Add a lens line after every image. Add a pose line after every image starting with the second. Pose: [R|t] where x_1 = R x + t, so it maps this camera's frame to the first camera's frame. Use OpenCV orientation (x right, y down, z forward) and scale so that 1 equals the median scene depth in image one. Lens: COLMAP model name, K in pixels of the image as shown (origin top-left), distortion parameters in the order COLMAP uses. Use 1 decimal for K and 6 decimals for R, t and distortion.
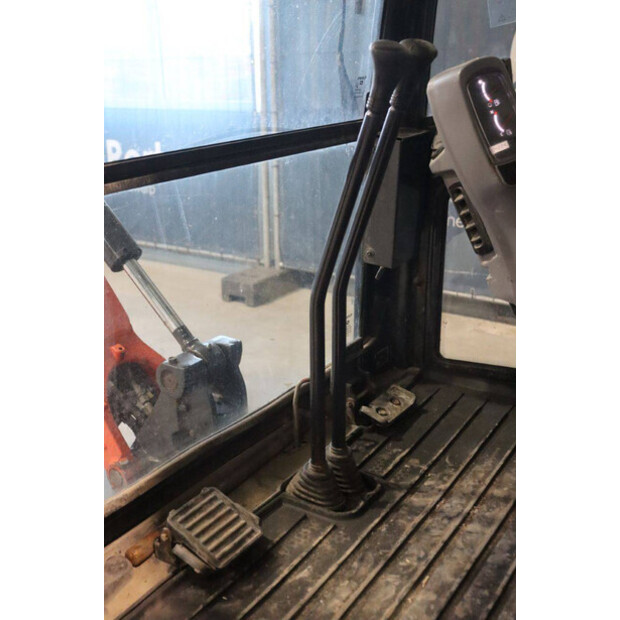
lens RADIAL K [[730.5, 0, 310.0], [0, 730.5, 310.0], [0, 0, 1]] dist [-0.010953, 0.012036]
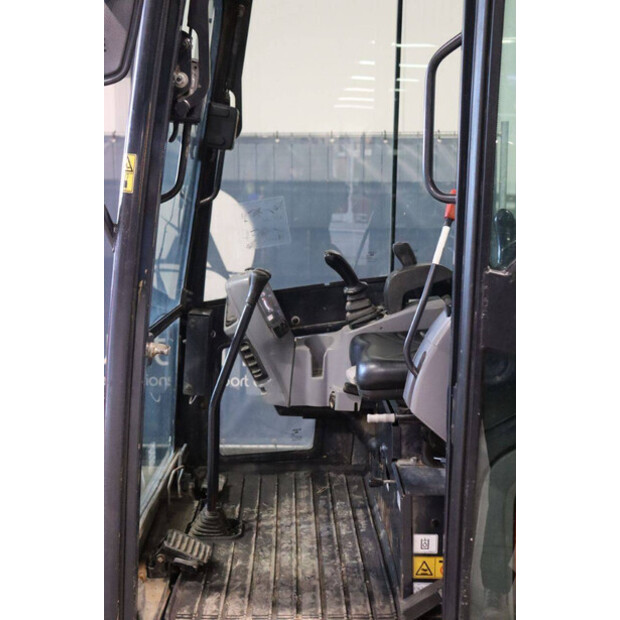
lens RADIAL K [[839.2, 0, 310.0], [0, 839.2, 310.0], [0, 0, 1]] dist [-0.010880, 0.011824]
pose [[0.808206, -0.030377, 0.588116, -0.824285], [0.151313, 0.975852, -0.157534, 0.090169], [-0.569129, 0.216309, 0.793286, -0.653642]]
